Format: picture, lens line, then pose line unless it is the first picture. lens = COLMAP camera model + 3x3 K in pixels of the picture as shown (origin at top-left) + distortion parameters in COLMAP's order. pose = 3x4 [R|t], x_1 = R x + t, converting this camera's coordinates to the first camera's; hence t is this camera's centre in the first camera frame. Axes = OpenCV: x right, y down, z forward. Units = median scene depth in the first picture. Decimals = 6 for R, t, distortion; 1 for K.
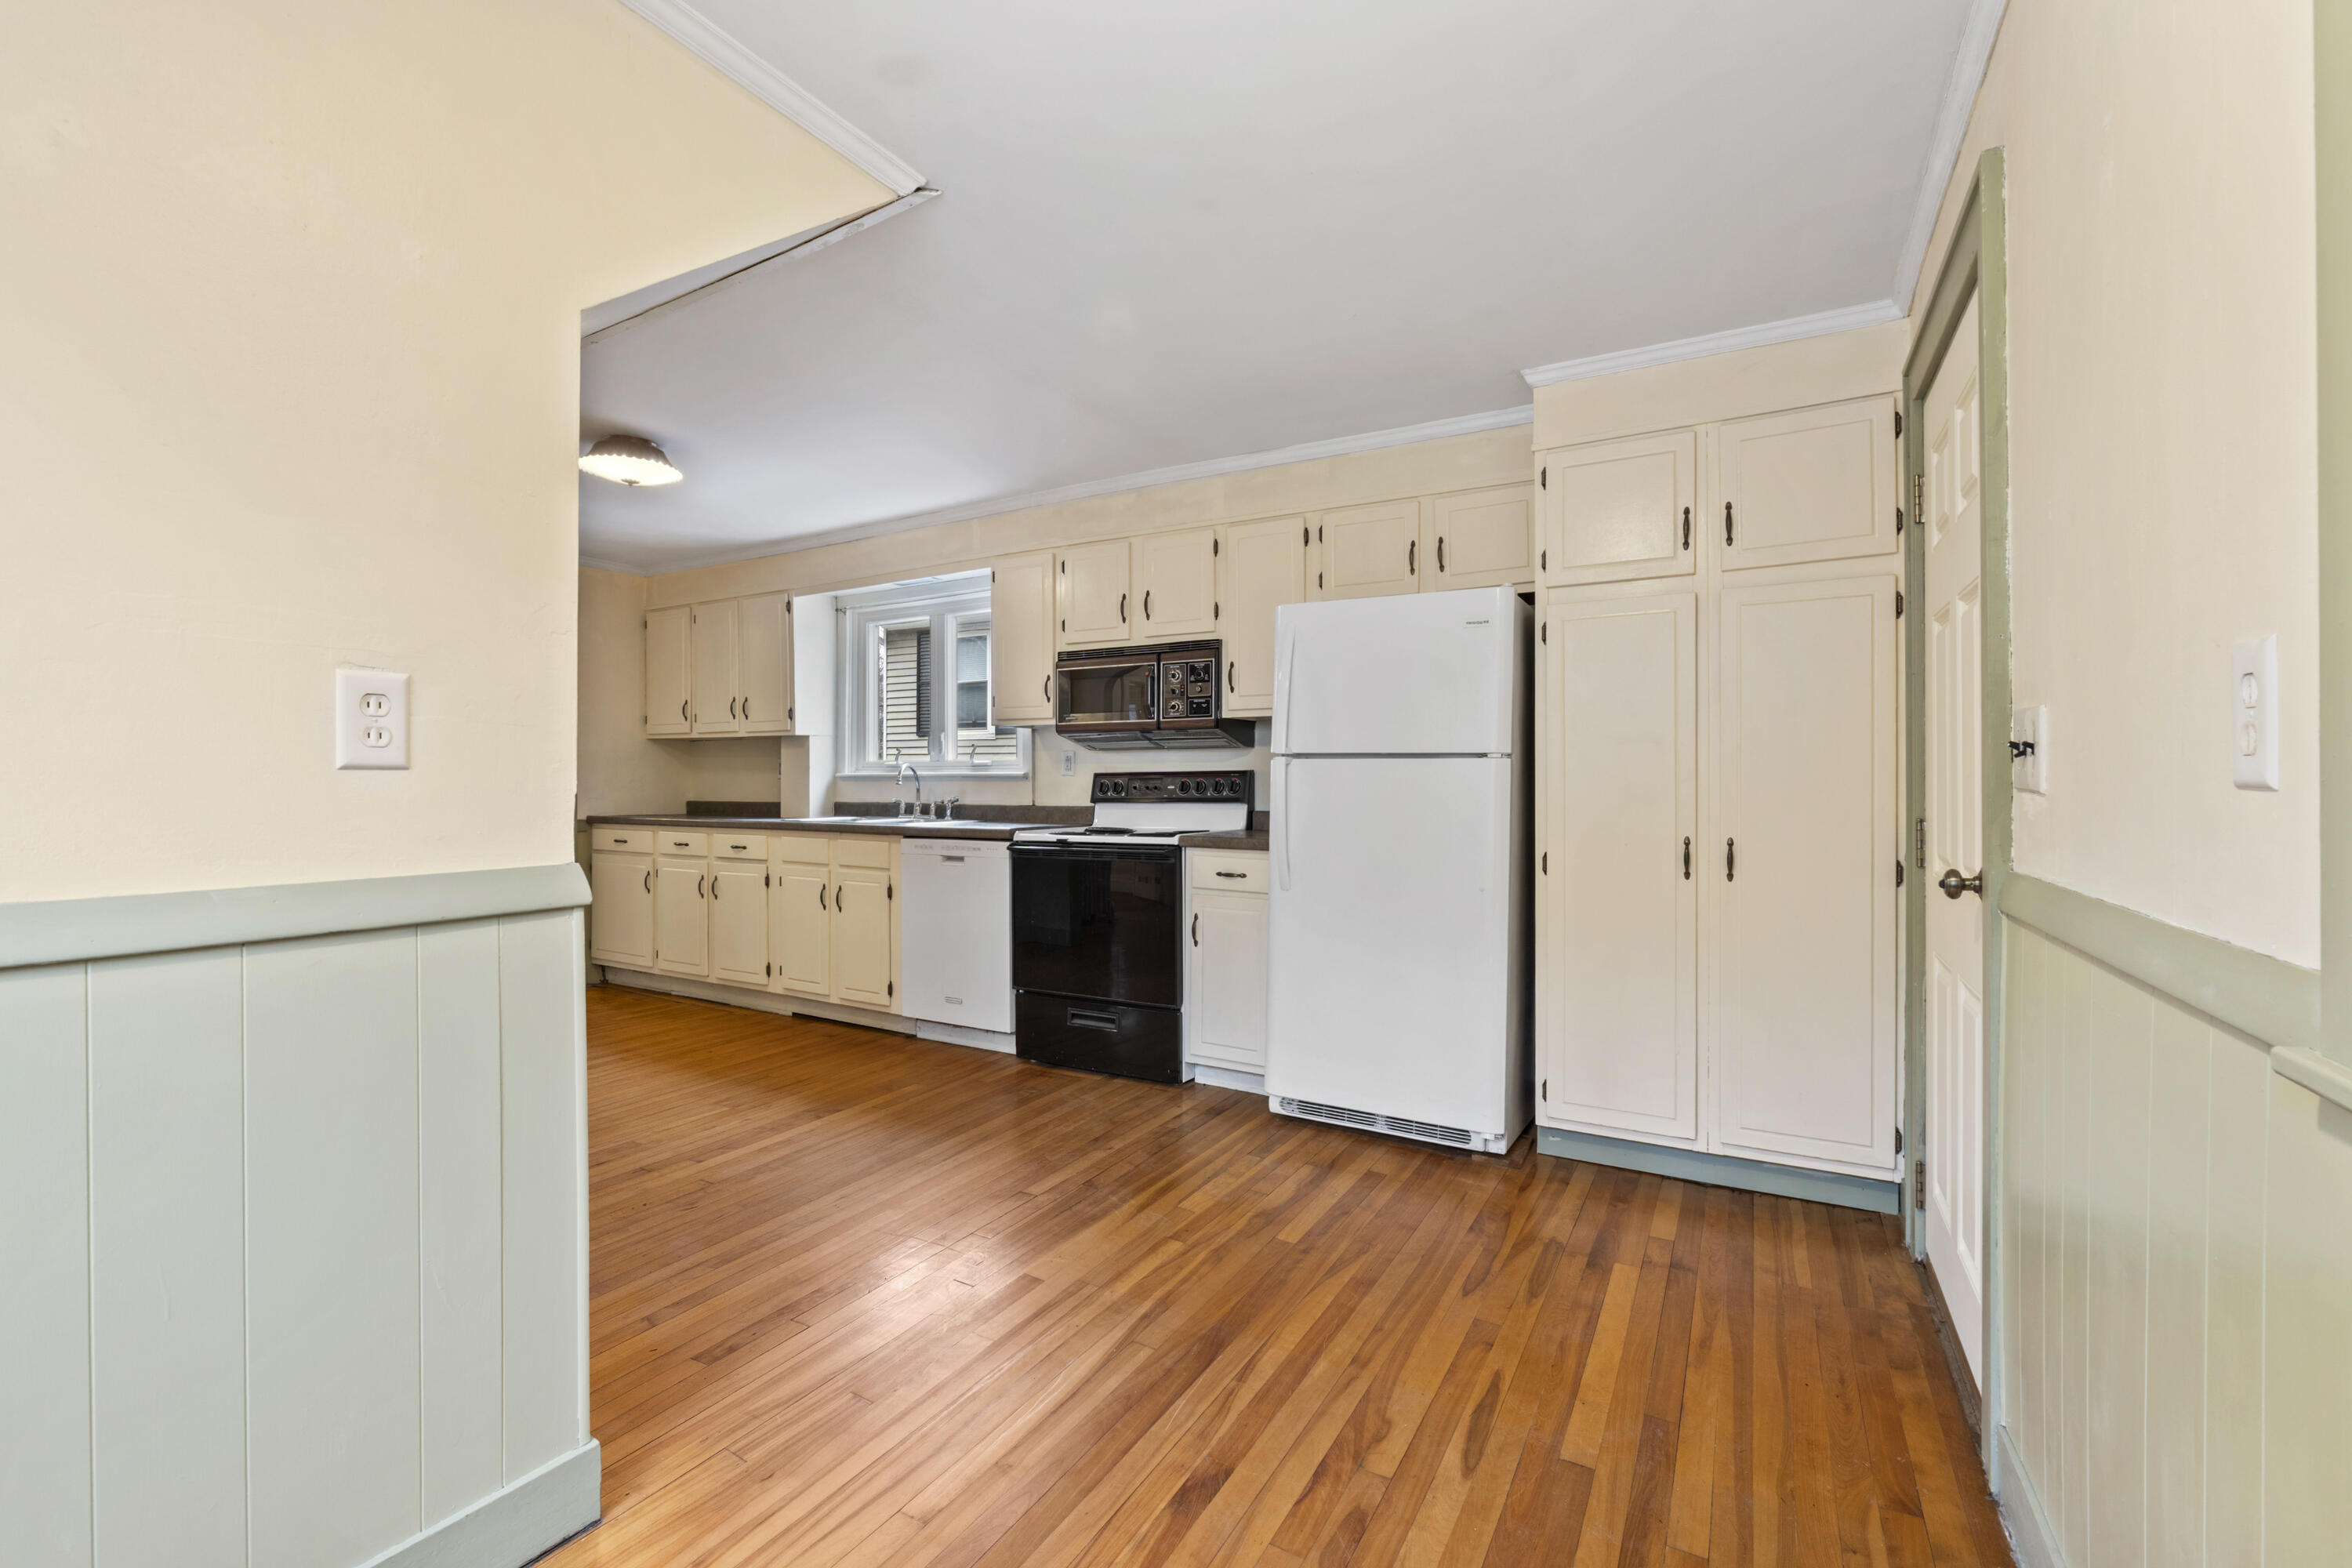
lens RADIAL K [[1003.1, 0, 1171.2], [0, 1003.1, 791.2], [0, 0, 1]] dist [-0.007682, -0.000720]
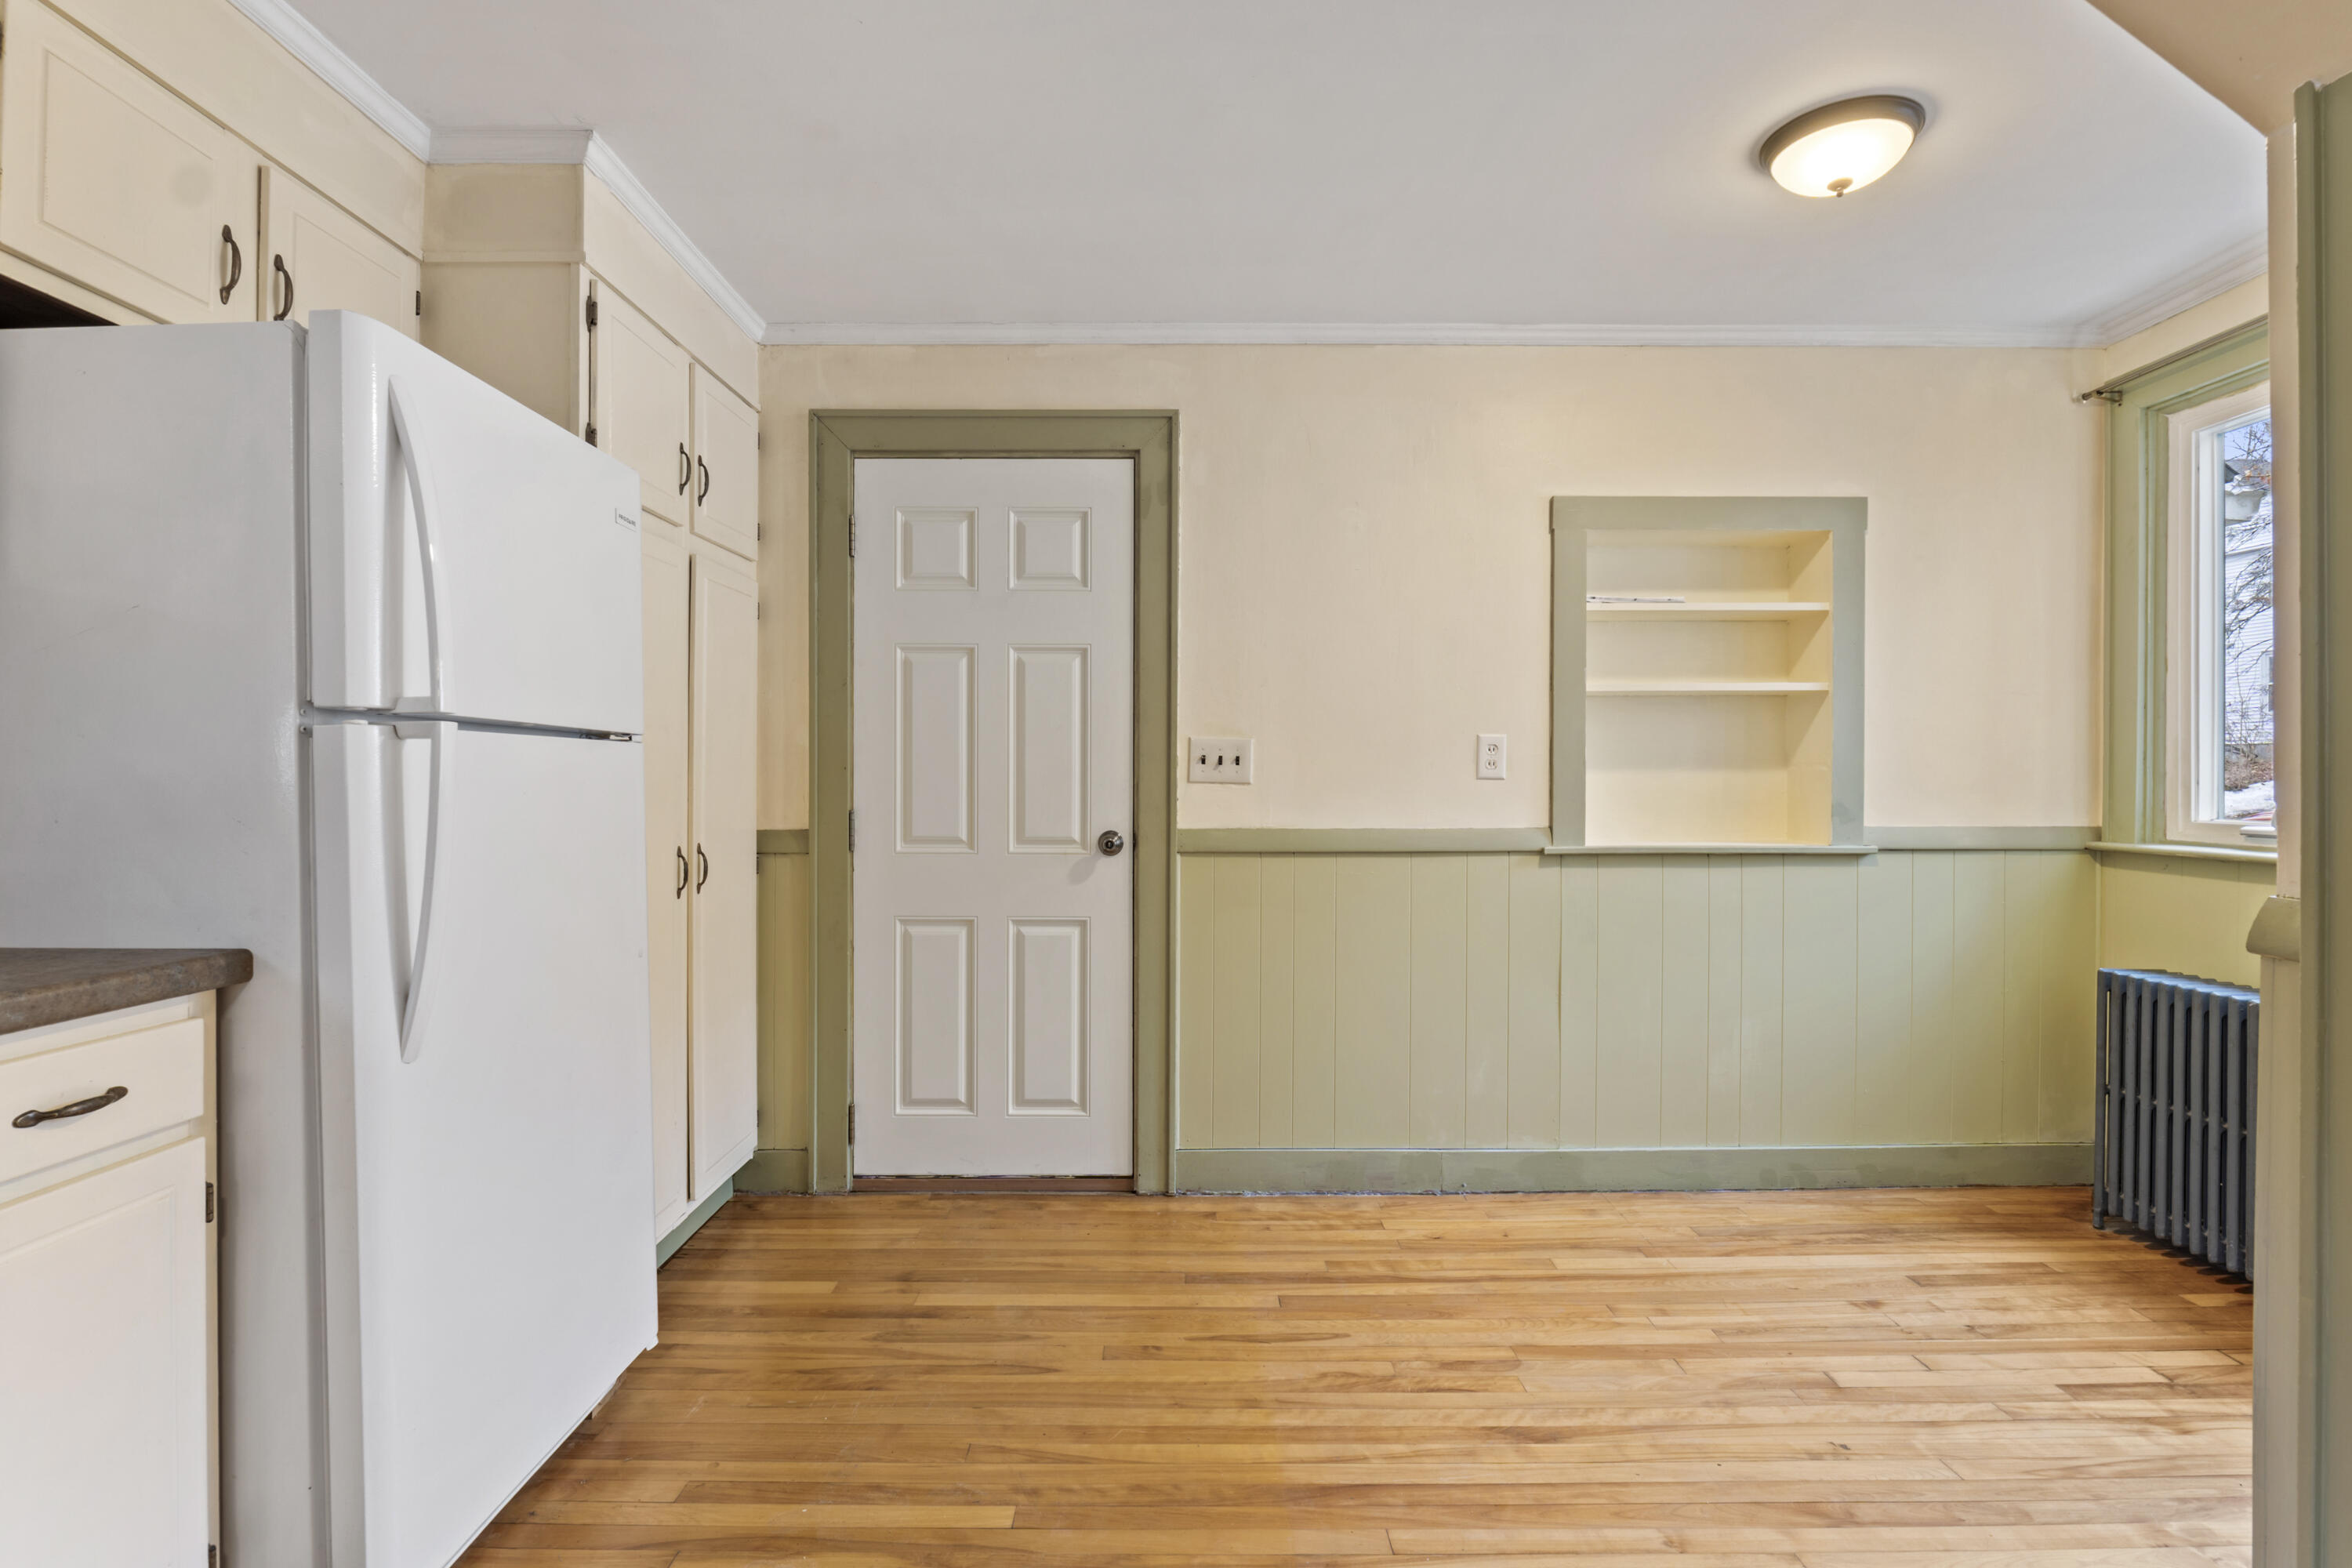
lens RADIAL K [[1137.2, 0, 1168.8], [0, 1137.2, 771.3], [0, 0, 1]] dist [-0.010937, -0.001627]
pose [[-0.505561, 0.000012, 0.862791, -0.315337], [0.006897, 0.999968, 0.004028, -0.010863], [-0.862763, 0.007987, -0.505545, 0.734991]]
